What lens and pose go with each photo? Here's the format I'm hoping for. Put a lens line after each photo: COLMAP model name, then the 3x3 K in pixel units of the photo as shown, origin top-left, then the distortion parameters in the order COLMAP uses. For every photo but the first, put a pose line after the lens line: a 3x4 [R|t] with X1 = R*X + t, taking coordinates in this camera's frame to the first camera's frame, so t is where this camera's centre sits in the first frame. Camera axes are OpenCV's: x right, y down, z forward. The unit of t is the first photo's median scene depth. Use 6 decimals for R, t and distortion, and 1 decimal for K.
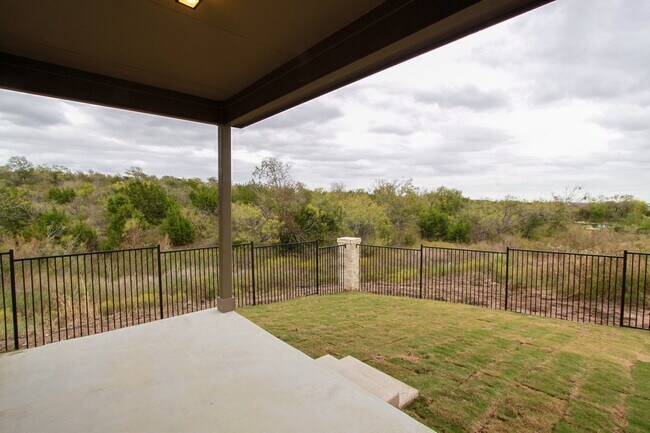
lens RADIAL K [[313.5, 0, 324.0], [0, 313.5, 226.0], [0, 0, 1]] dist [-0.012663, -0.001439]
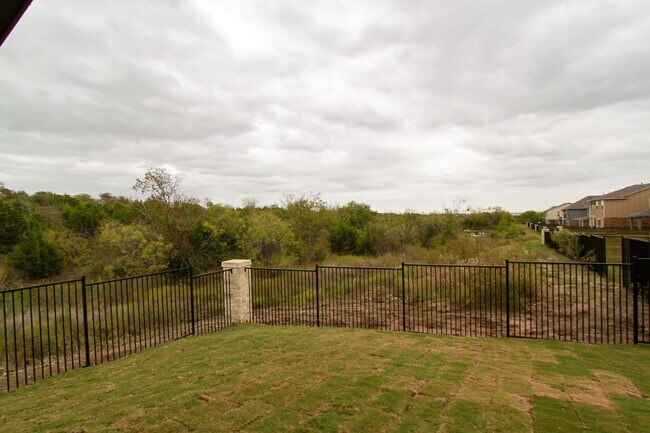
lens RADIAL K [[308.8, 0, 333.3], [0, 308.8, 220.8], [0, 0, 1]] dist [-0.002615, 0.000005]
pose [[0.959121, -0.026433, 0.281760, 0.038173], [0.045036, 0.997197, -0.059754, -0.003061], [-0.279391, 0.070001, 0.957622, 0.046002]]
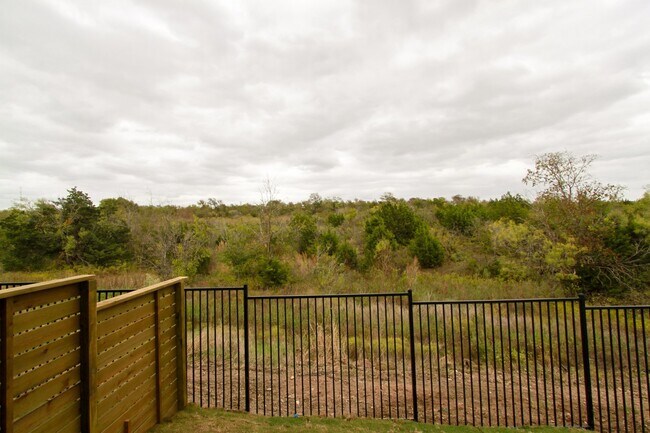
lens RADIAL K [[305.9, 0, 324.5], [0, 305.9, 206.4], [0, 0, 1]] dist [-0.047665, 0.000033]
pose [[0.732412, -0.067183, -0.677539, -0.067632], [-0.017725, 0.992901, -0.117614, -0.010059], [0.680631, 0.098152, 0.726022, 0.124331]]
